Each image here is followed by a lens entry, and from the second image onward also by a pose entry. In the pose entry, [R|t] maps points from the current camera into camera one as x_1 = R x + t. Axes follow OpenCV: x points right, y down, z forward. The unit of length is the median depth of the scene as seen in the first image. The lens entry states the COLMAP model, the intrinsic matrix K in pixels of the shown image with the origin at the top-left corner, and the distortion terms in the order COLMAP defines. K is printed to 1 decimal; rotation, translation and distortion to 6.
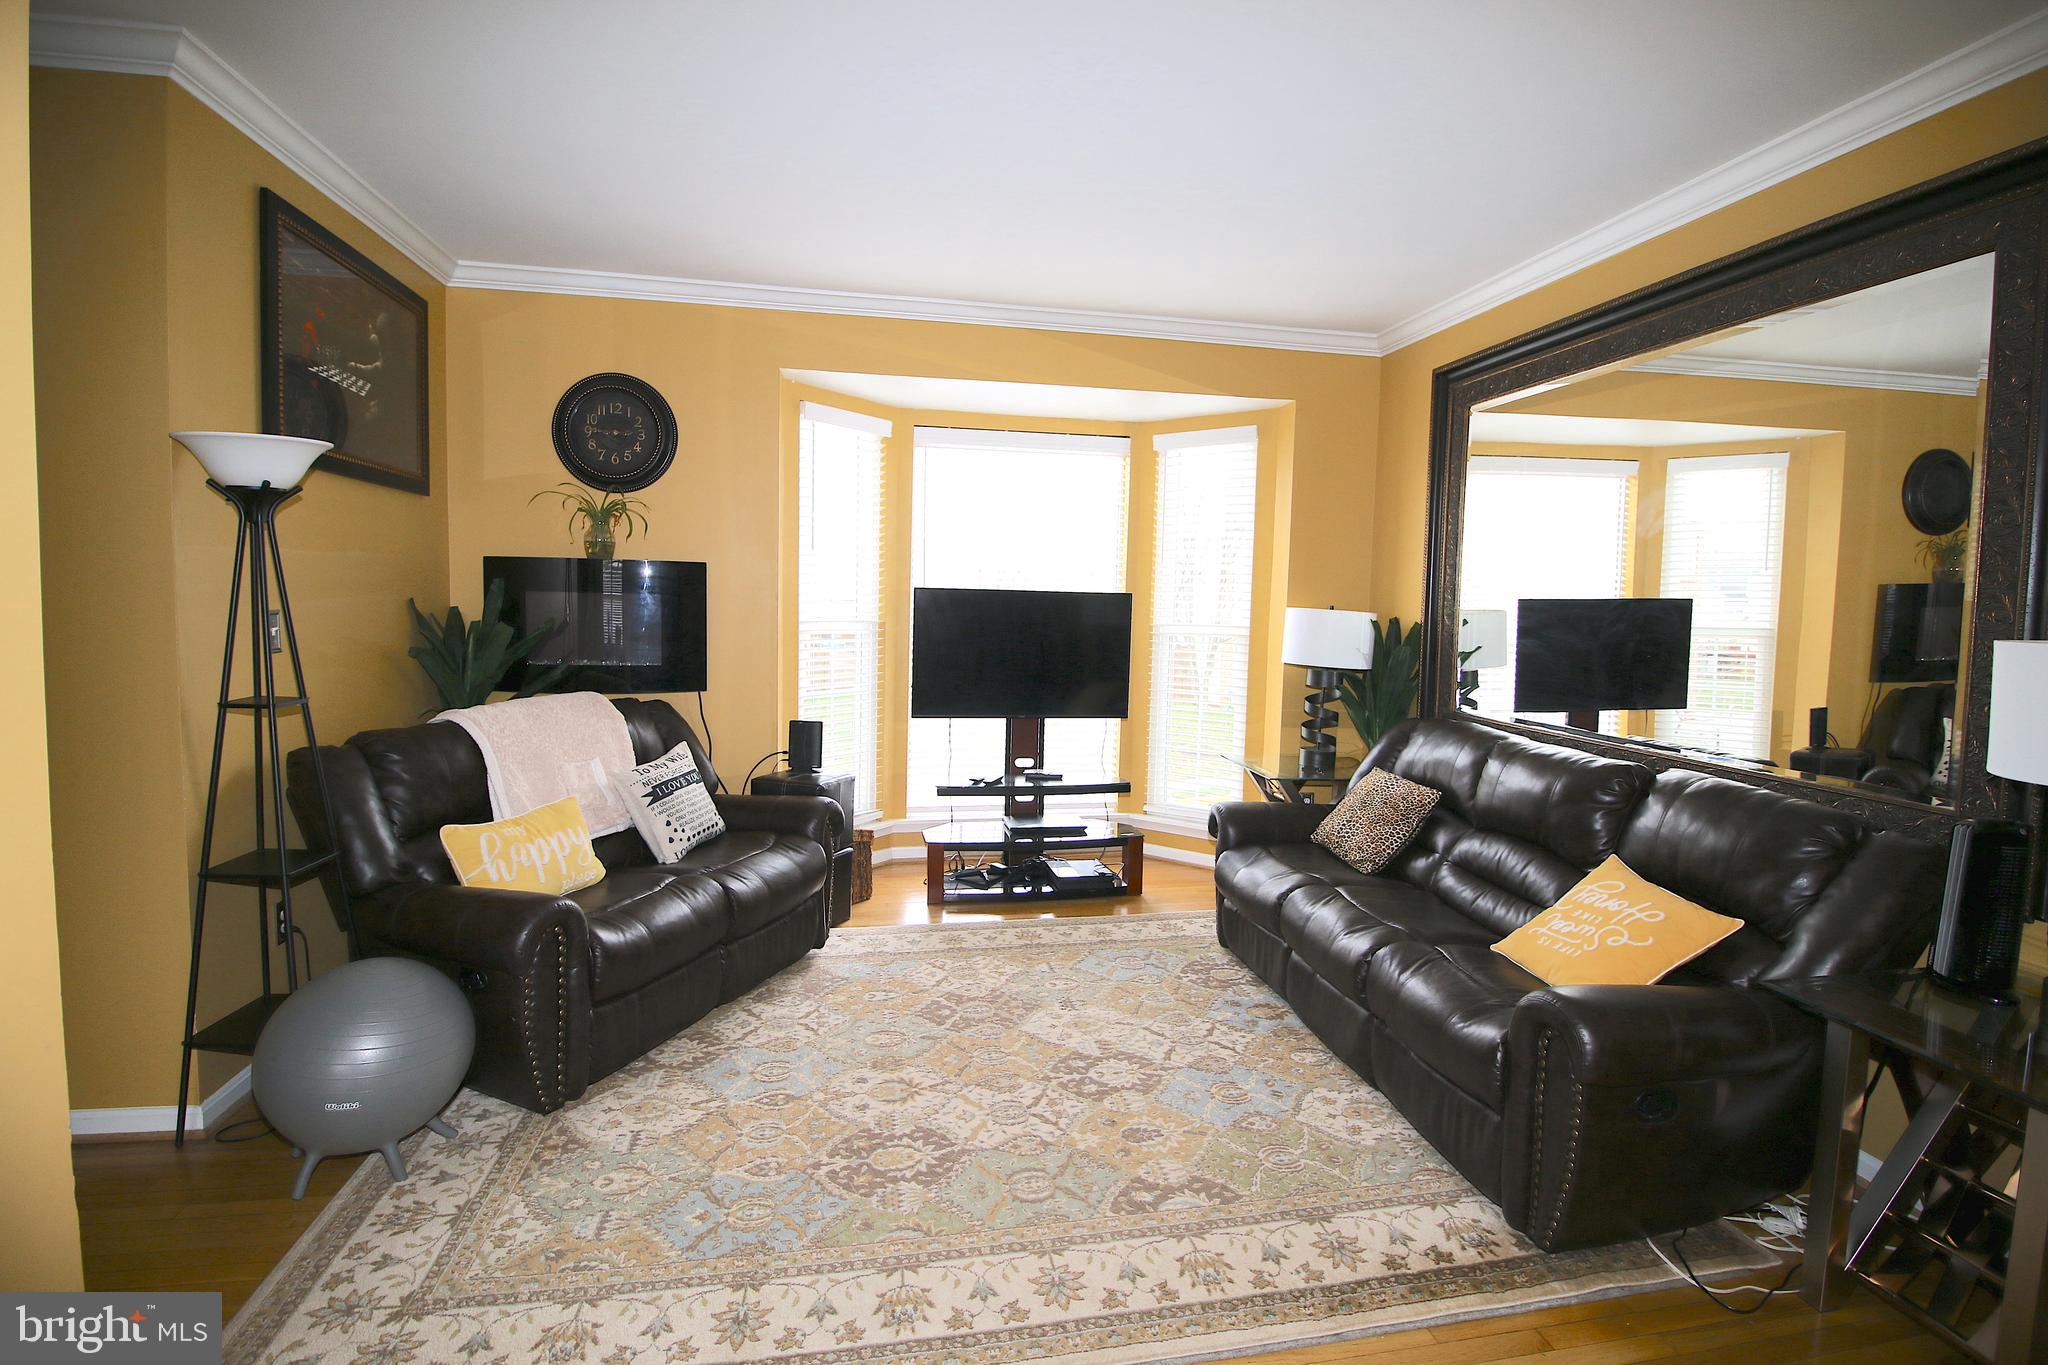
lens RADIAL K [[941.2, 0, 1027.5], [0, 941.2, 666.1], [0, 0, 1]] dist [0.000940, -0.014608]
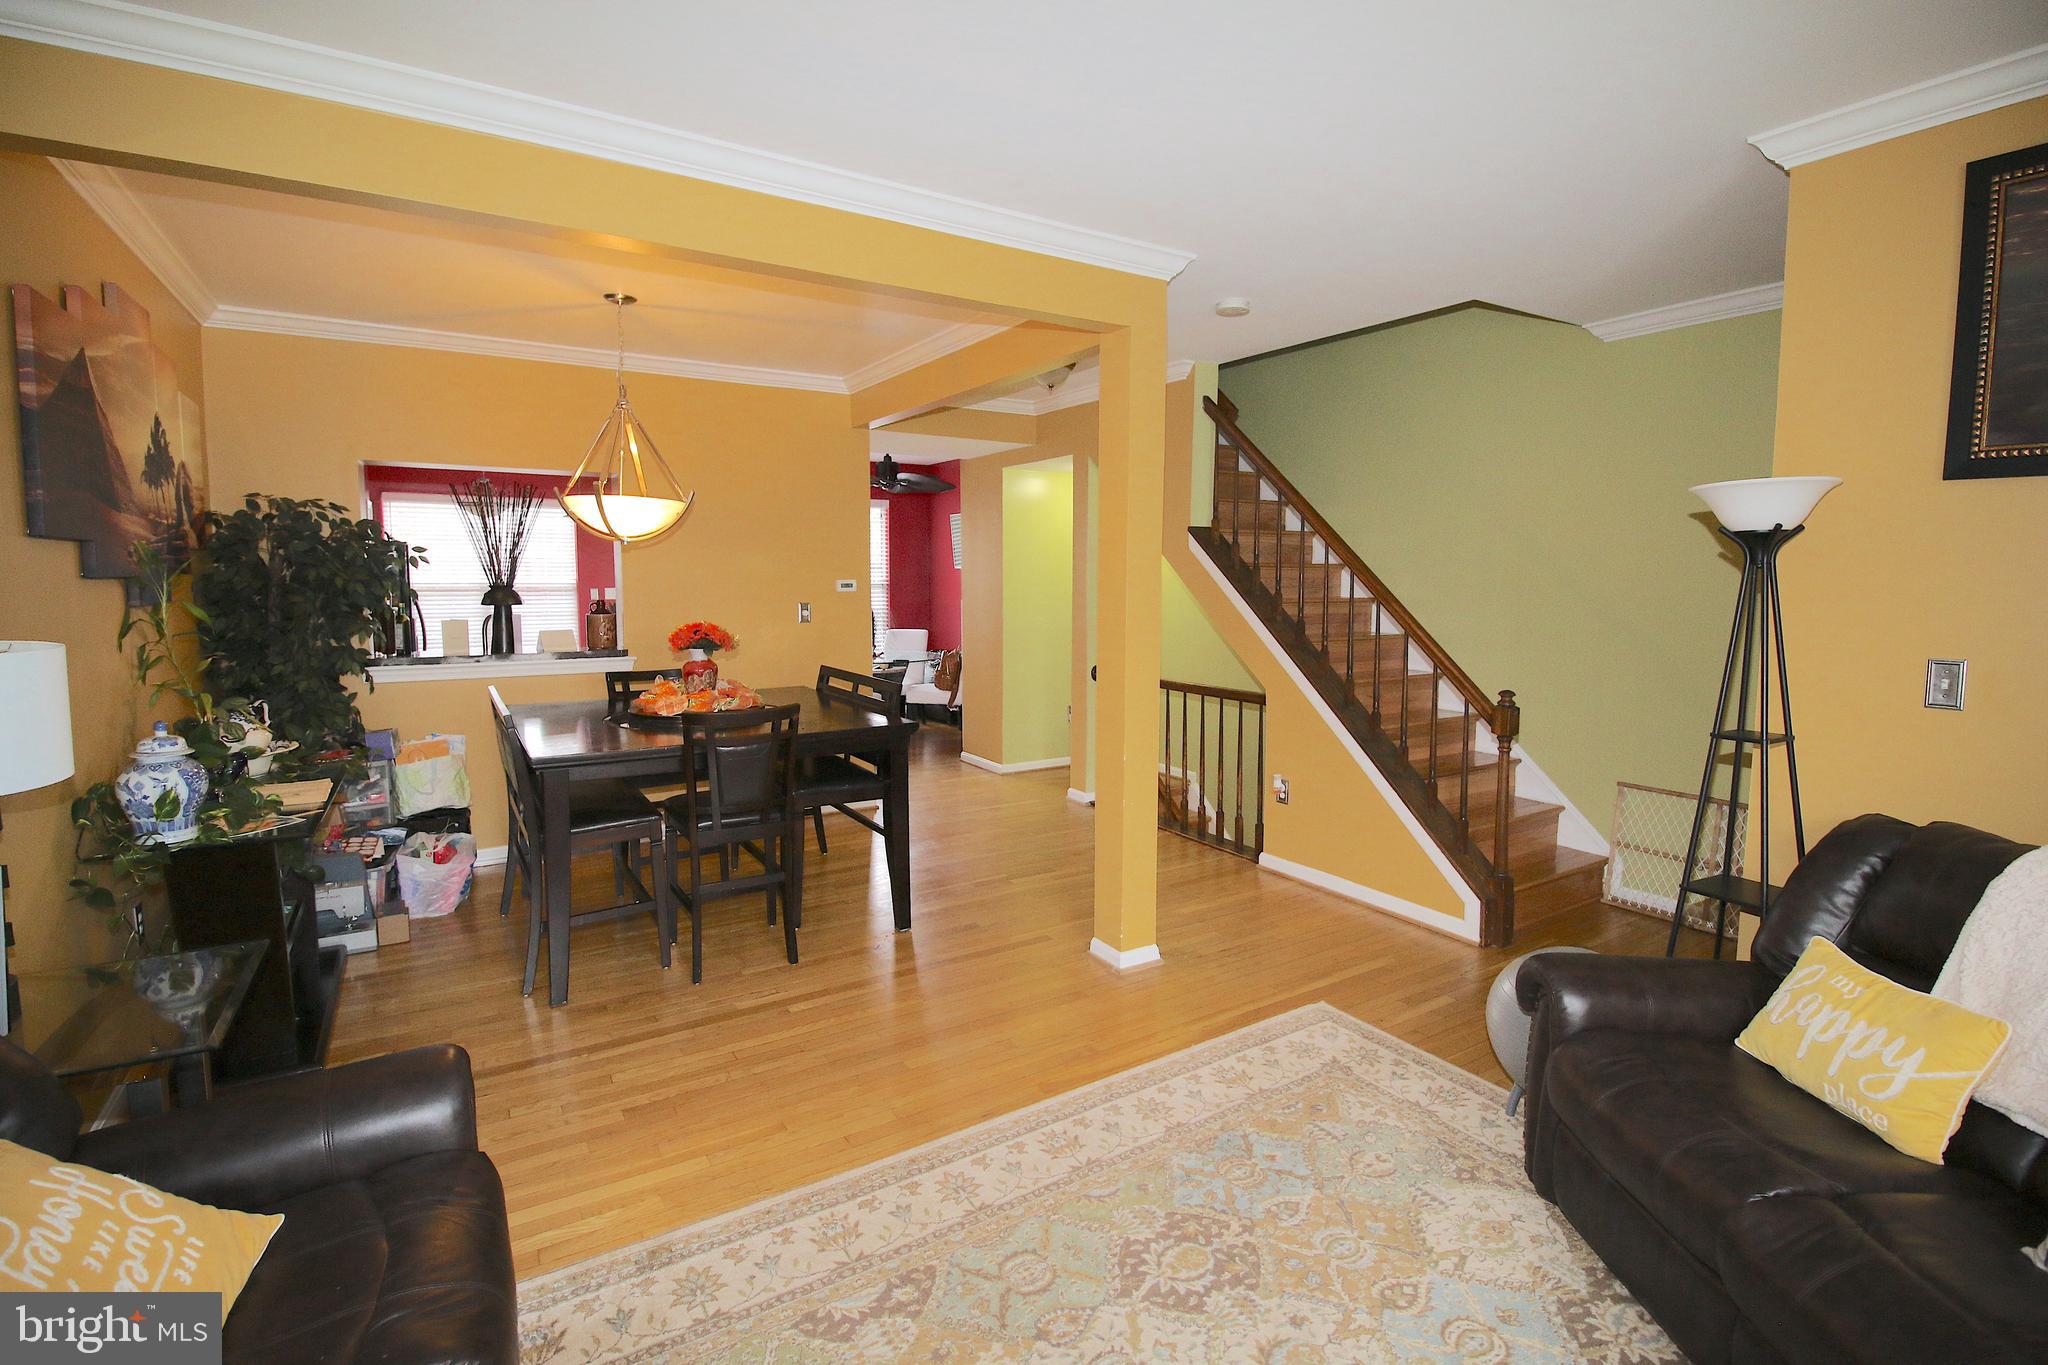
lens RADIAL K [[941.2, 0, 1027.5], [0, 941.2, 666.1], [0, 0, 1]] dist [0.000940, -0.014608]
pose [[-0.929843, 0.009301, -0.367839, 0.233498], [-0.051785, 0.986423, 0.155845, -0.117269], [0.364295, 0.163960, -0.916737, 1.221615]]
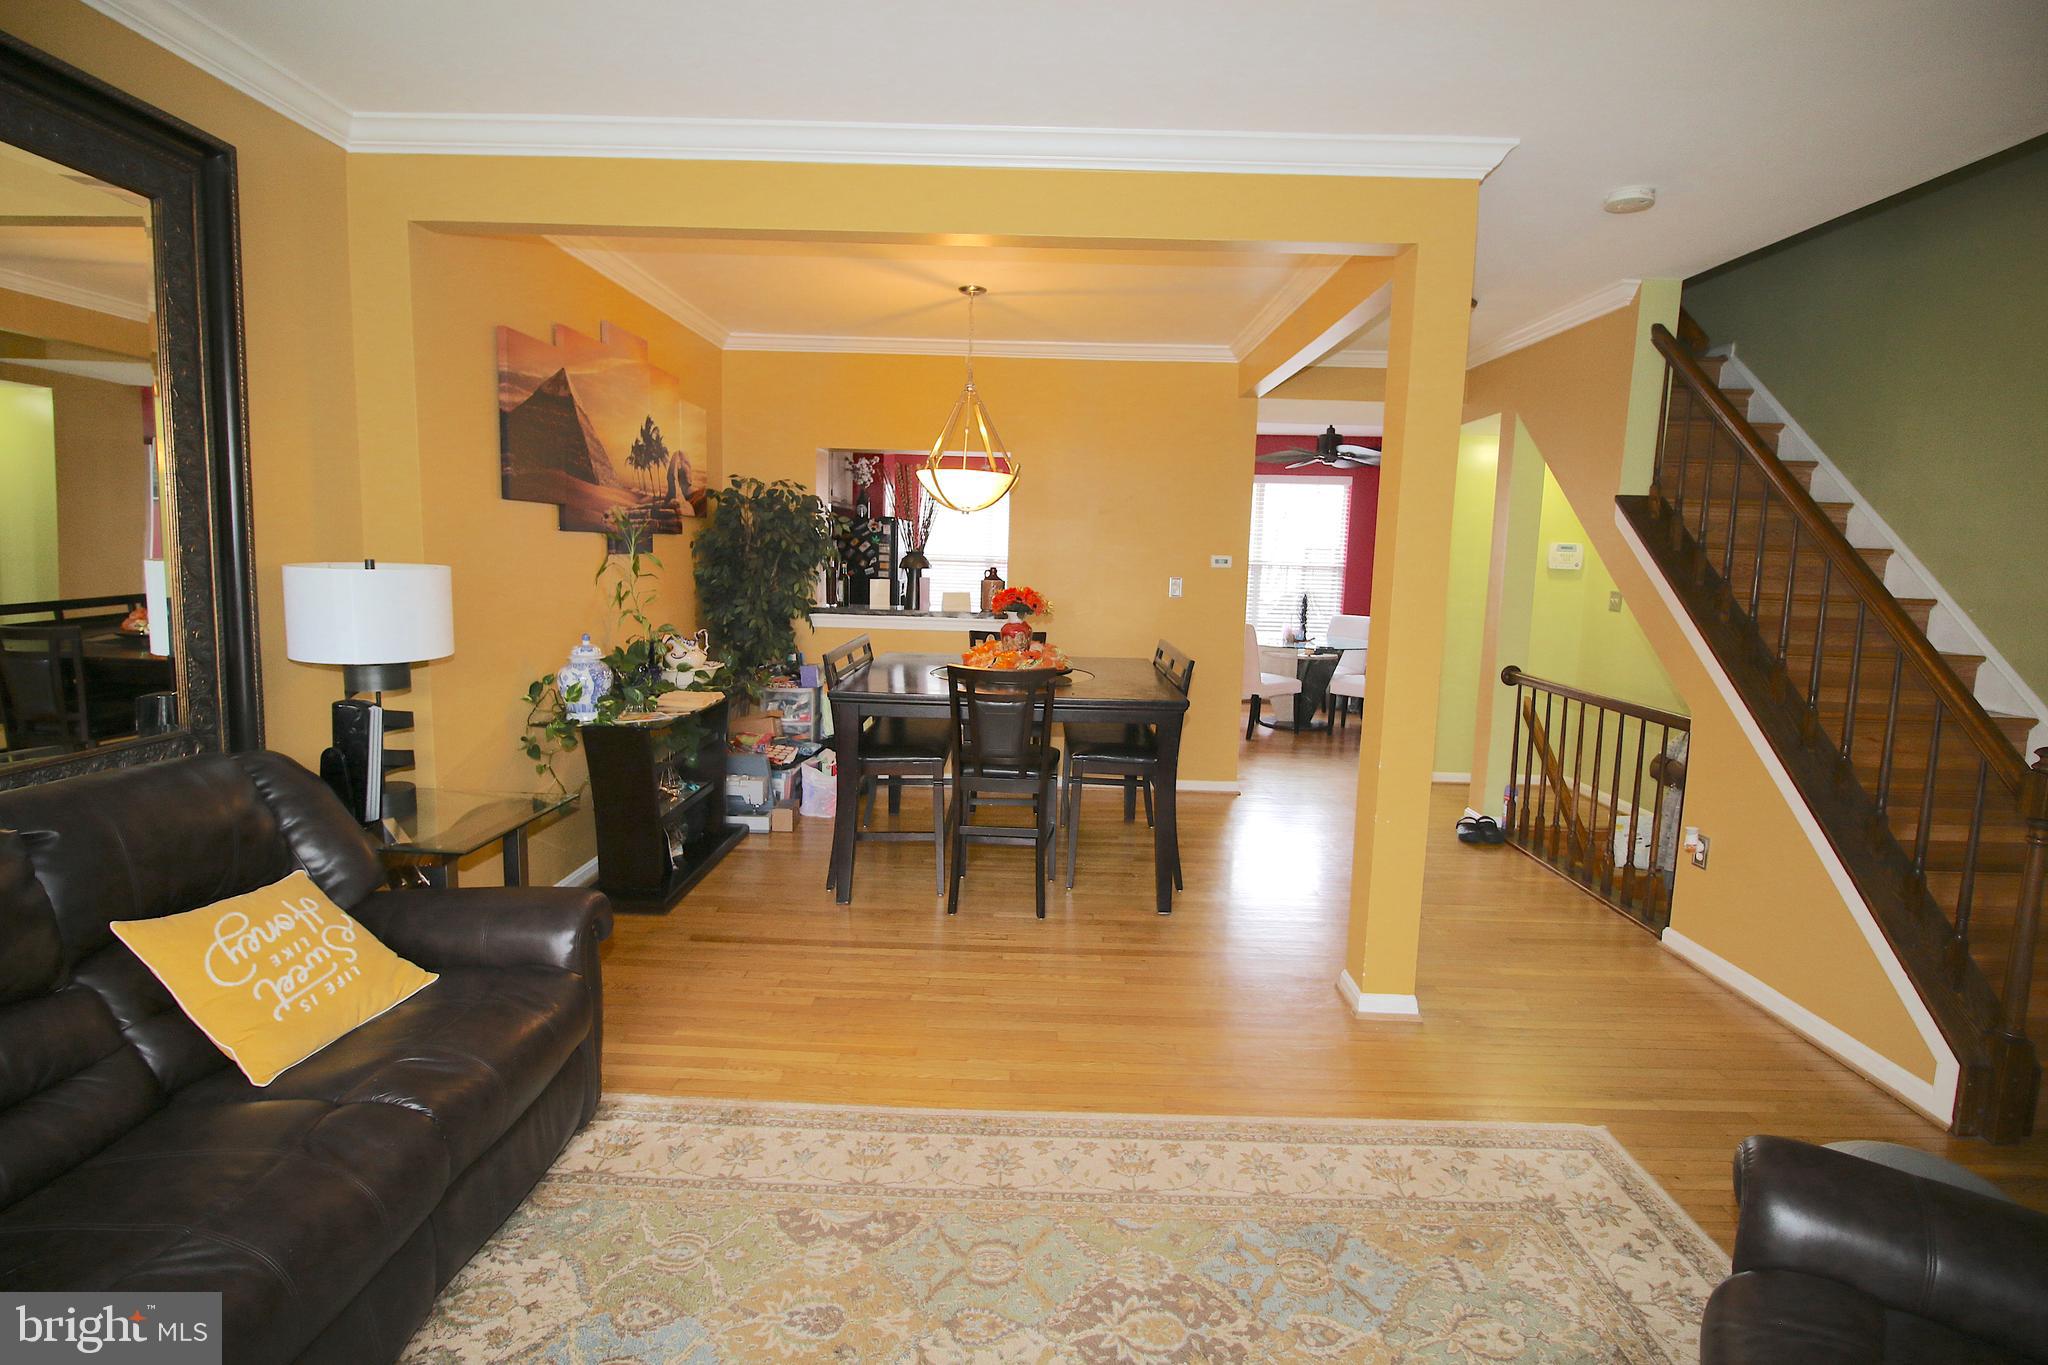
lens RADIAL K [[940.2, 0, 1024.0], [0, 940.2, 668.1], [0, 0, 1]] dist [-0.001007, -0.014434]
pose [[-0.978368, -0.074972, 0.192808, -0.105889], [-0.035975, 0.979478, 0.198315, -0.110014], [-0.203719, 0.187089, -0.960987, 1.211423]]
